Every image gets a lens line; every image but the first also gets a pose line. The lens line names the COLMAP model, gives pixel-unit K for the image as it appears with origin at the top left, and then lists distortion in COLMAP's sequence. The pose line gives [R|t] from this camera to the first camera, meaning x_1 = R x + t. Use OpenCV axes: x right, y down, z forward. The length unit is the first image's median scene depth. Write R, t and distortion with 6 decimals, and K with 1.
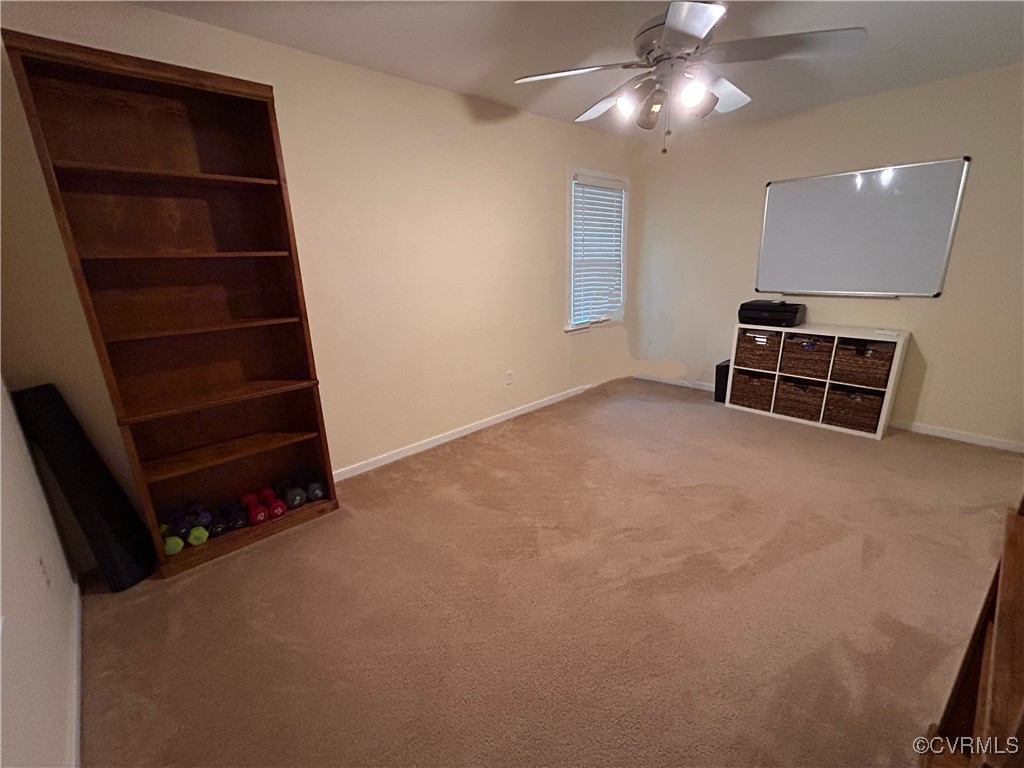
lens RADIAL K [[415.9, 0, 512.9], [0, 415.9, 380.2], [0, 0, 1]] dist [-0.002565, -0.000029]
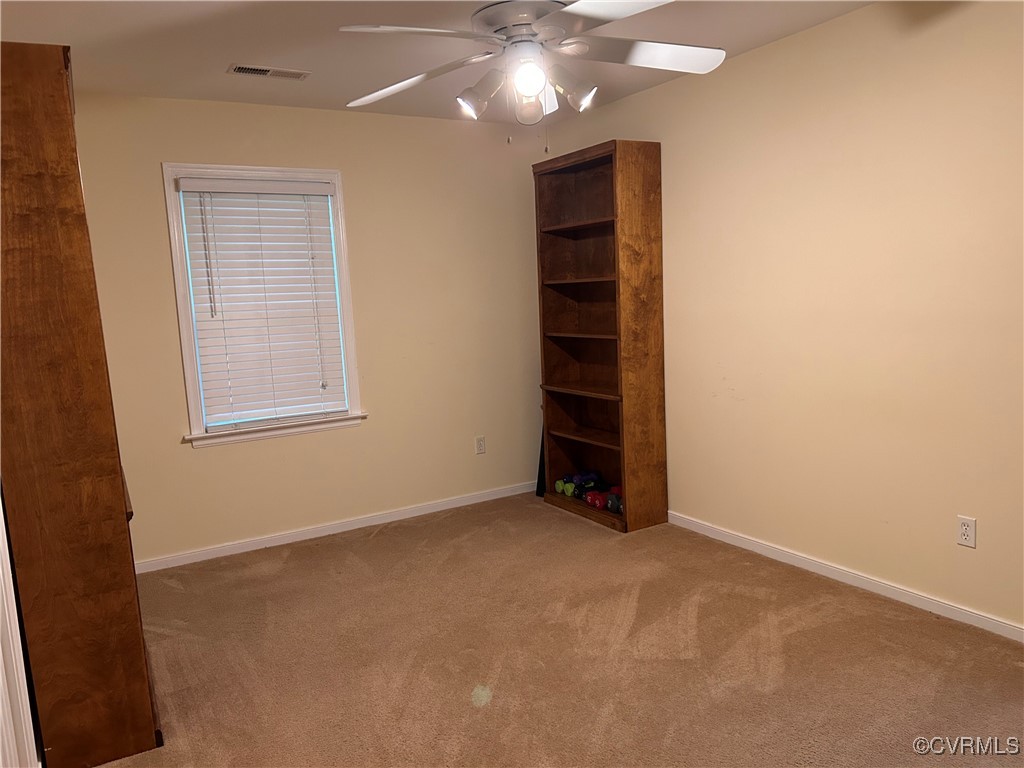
lens RADIAL K [[774.0, 0, 512.0], [0, 774.0, 384.0], [0, 0, 1]] dist [0.062495, -0.079697]
pose [[-0.213586, 0.161101, -0.963549, 1.486817], [-0.214913, 0.954398, 0.207210, -0.383254], [0.952992, 0.251337, -0.169223, 1.100415]]
